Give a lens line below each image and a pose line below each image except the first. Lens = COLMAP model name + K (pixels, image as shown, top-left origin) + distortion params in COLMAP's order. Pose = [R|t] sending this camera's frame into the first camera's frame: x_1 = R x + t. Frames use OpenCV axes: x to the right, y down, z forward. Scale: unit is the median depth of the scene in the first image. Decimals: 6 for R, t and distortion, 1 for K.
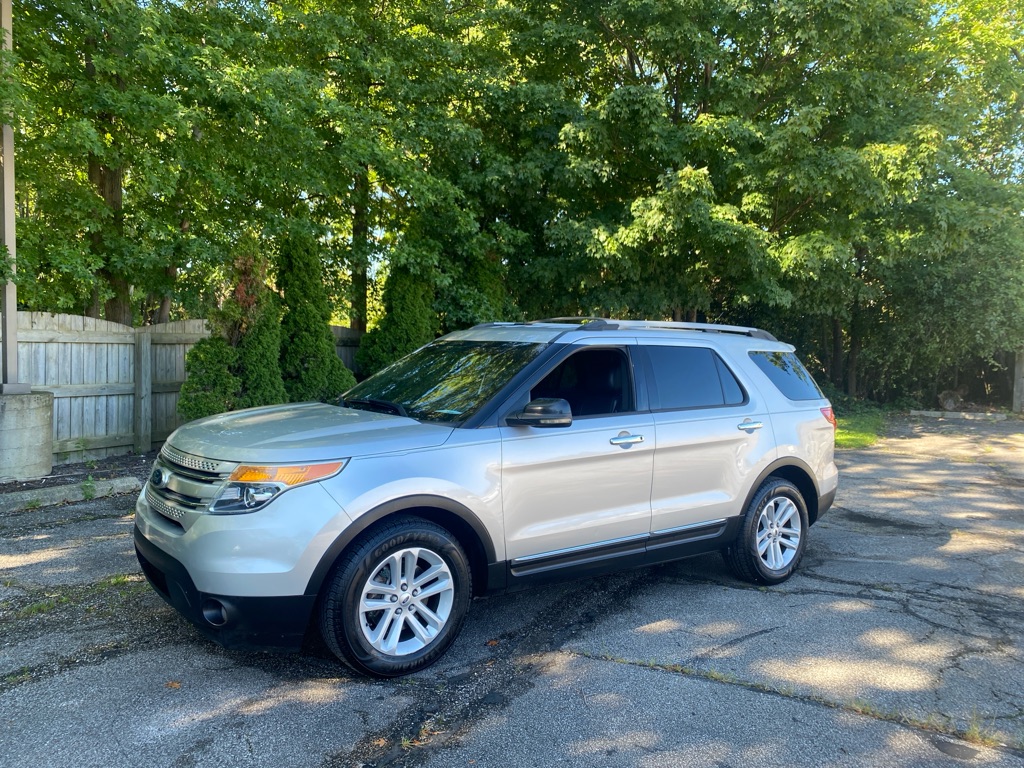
lens RADIAL K [[761.3, 0, 510.3], [0, 761.3, 381.8], [0, 0, 1]] dist [0.004557, -0.007672]
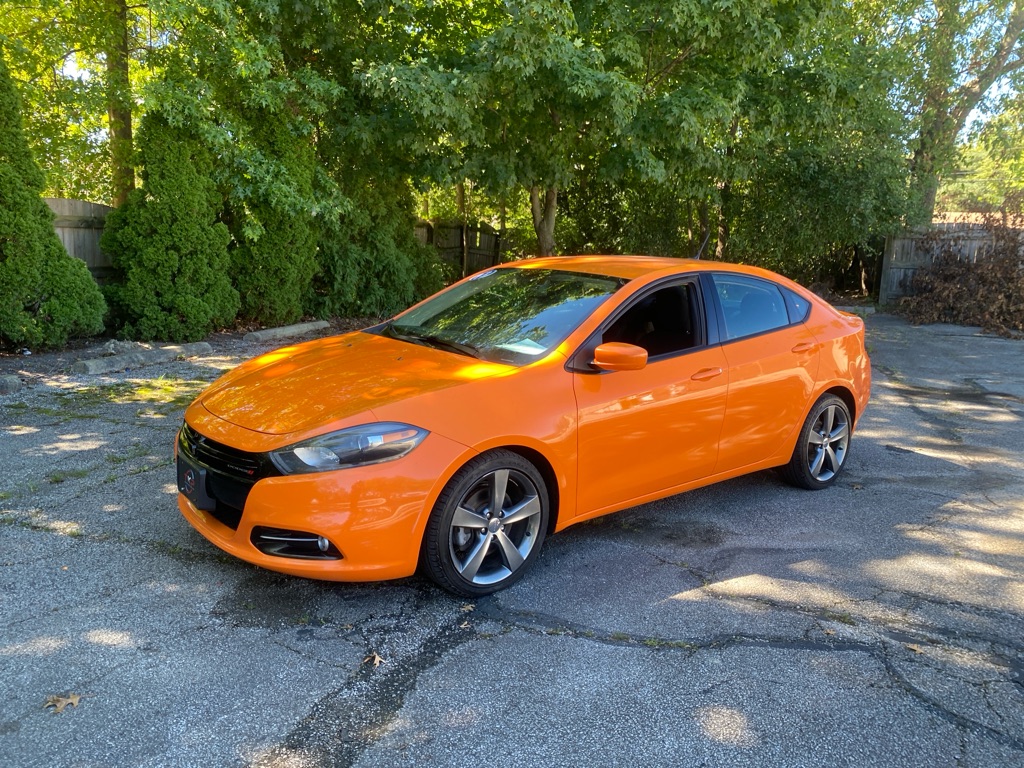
lens RADIAL K [[761.3, 0, 519.4], [0, 761.3, 374.9], [0, 0, 1]] dist [0.004557, -0.007672]
pose [[0.982561, -0.028742, 0.183705, 0.063767], [0.004385, 0.991288, 0.131642, -0.001132], [-0.185889, -0.128541, 0.974127, 0.231398]]
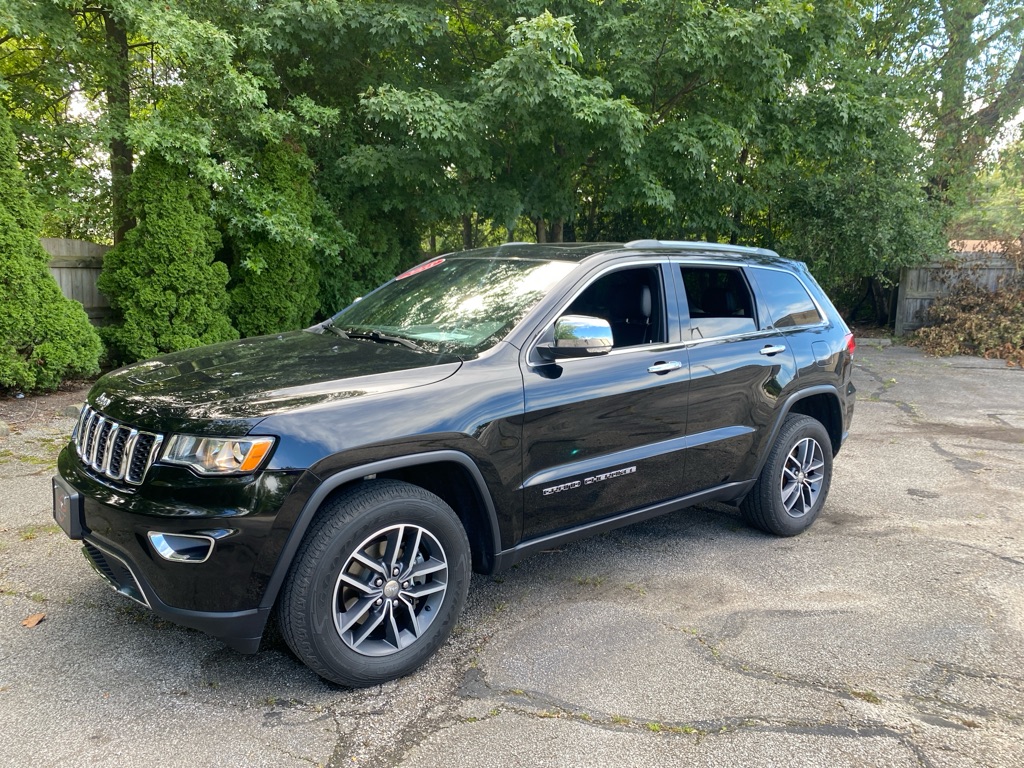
lens RADIAL K [[761.3, 0, 517.2], [0, 761.3, 393.7], [0, 0, 1]] dist [0.004557, -0.007672]
pose [[0.985620, -0.033930, 0.165538, 0.076908], [0.015080, 0.993386, 0.113826, -0.005592], [-0.168306, -0.109693, 0.979612, 0.254501]]
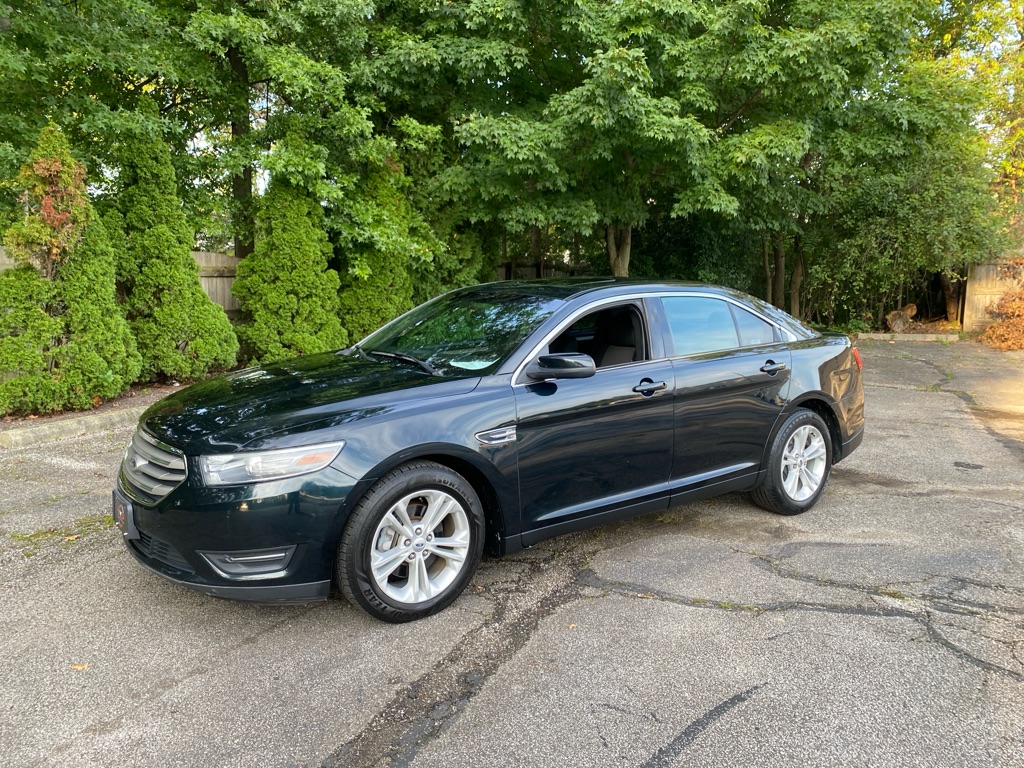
lens RADIAL K [[761.3, 0, 497.6], [0, 761.3, 377.3], [0, 0, 1]] dist [0.004557, -0.007672]
pose [[0.997528, -0.031029, 0.063050, 0.040019], [0.025493, 0.995901, 0.086781, -0.001192], [-0.065485, -0.084959, 0.994230, 0.159326]]
